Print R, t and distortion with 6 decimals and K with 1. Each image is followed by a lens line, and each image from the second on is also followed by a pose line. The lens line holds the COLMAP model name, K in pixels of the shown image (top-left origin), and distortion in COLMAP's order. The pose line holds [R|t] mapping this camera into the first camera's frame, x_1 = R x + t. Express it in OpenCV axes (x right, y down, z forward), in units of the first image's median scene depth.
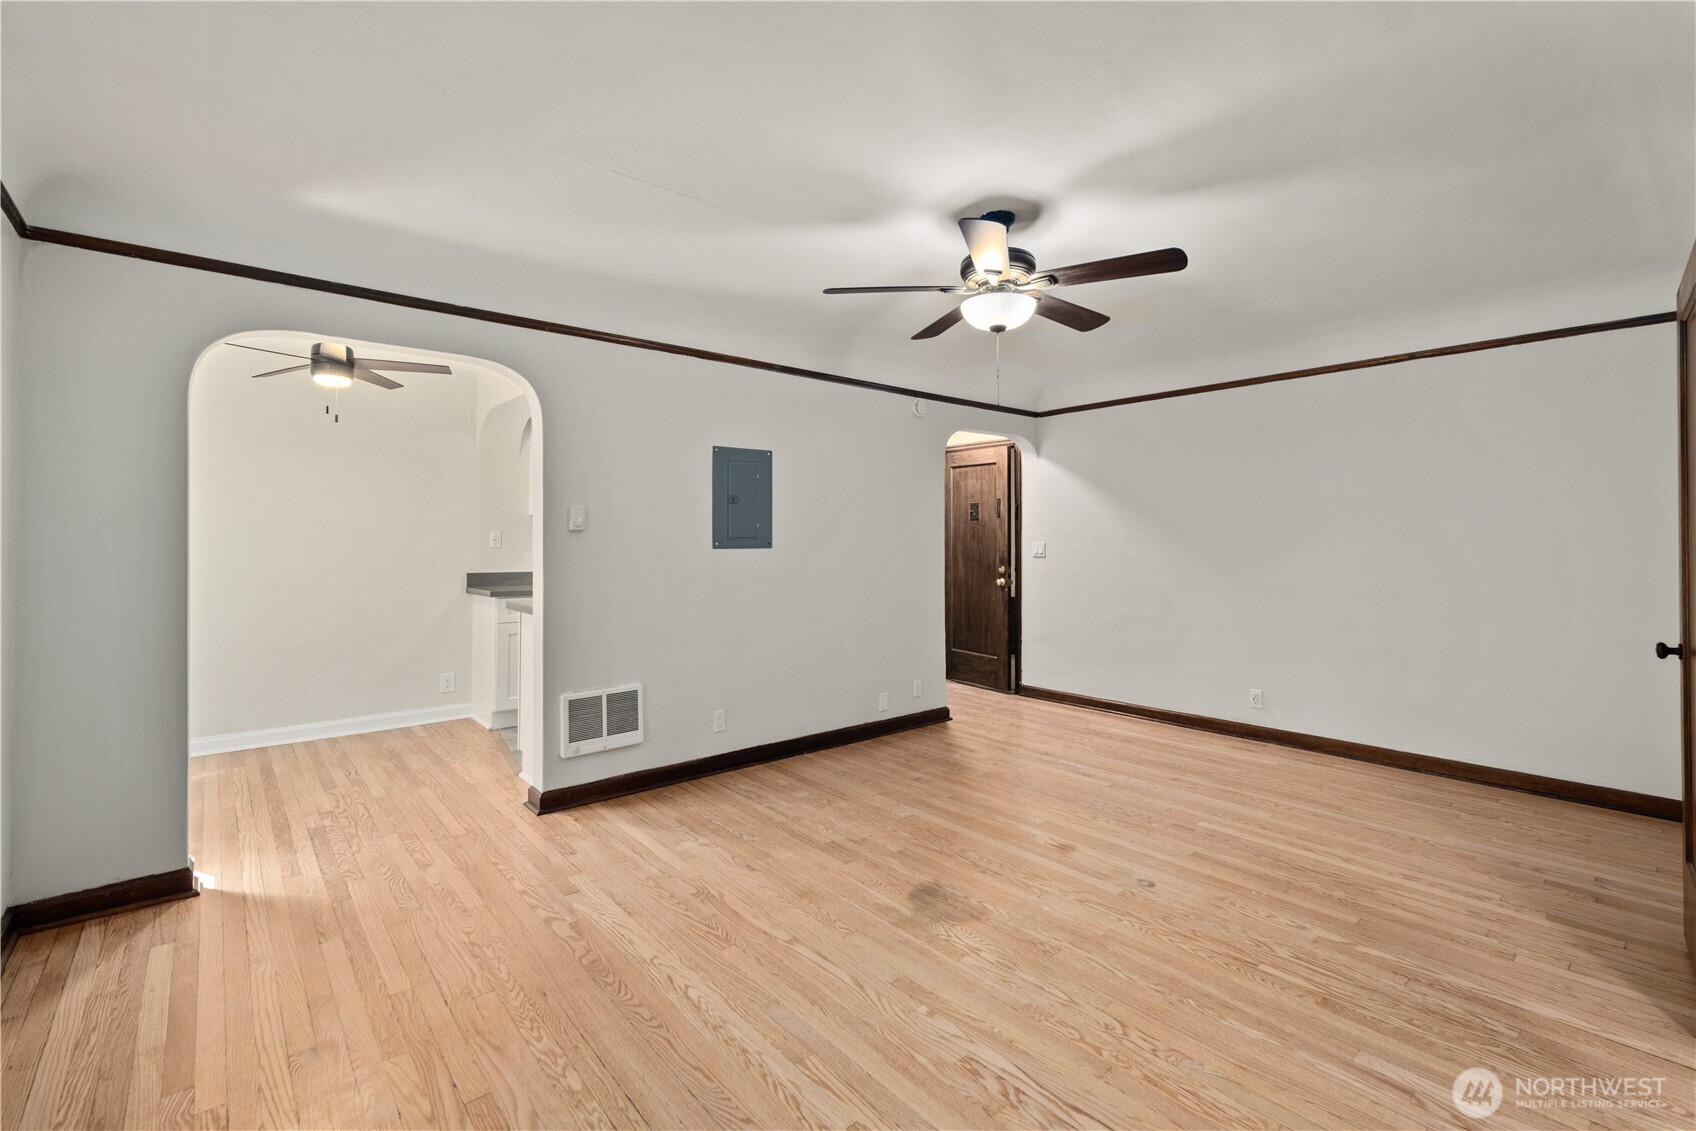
lens RADIAL K [[736.4, 0, 854.5], [0, 736.4, 551.0], [0, 0, 1]] dist [0.003983, -0.000570]
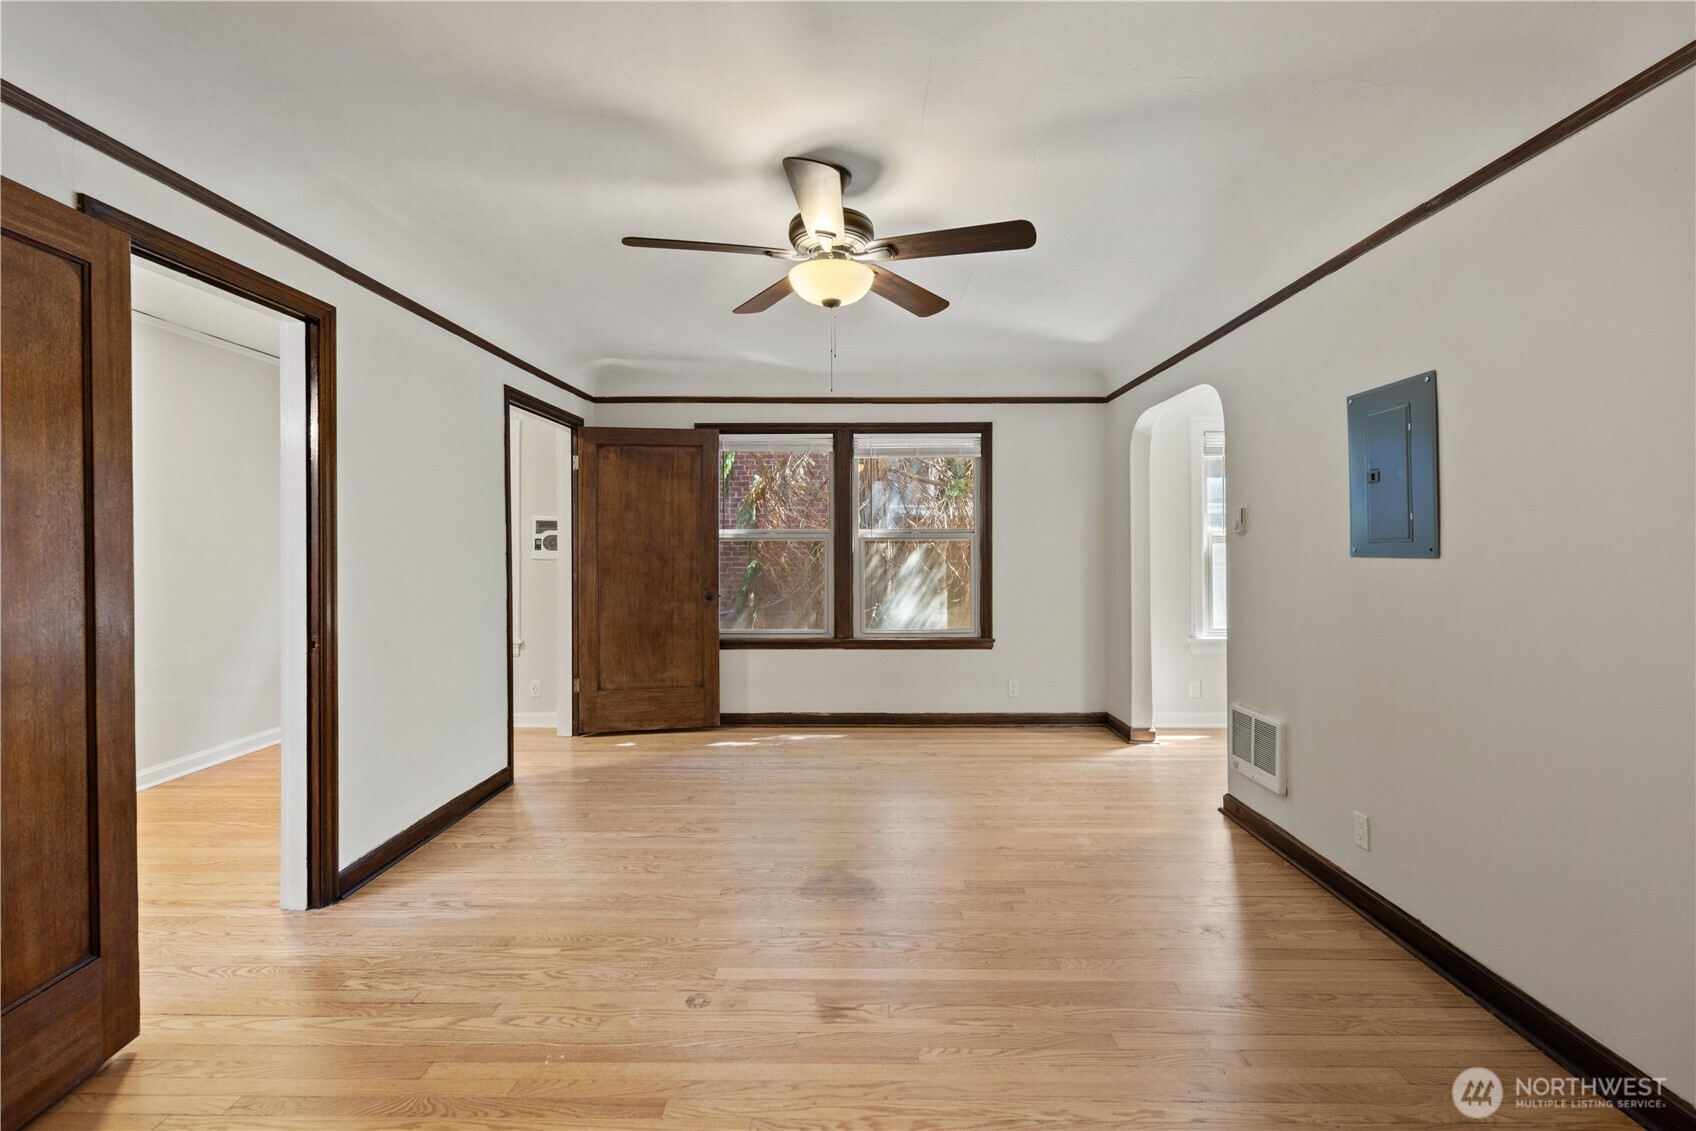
lens RADIAL K [[736.4, 0, 854.5], [0, 736.4, 551.0], [0, 0, 1]] dist [0.003983, -0.000570]
pose [[-0.651082, 0.008663, -0.758958, 0.852931], [-0.007864, 0.999804, 0.018157, -0.023593], [0.758966, 0.017790, -0.650887, 1.592738]]
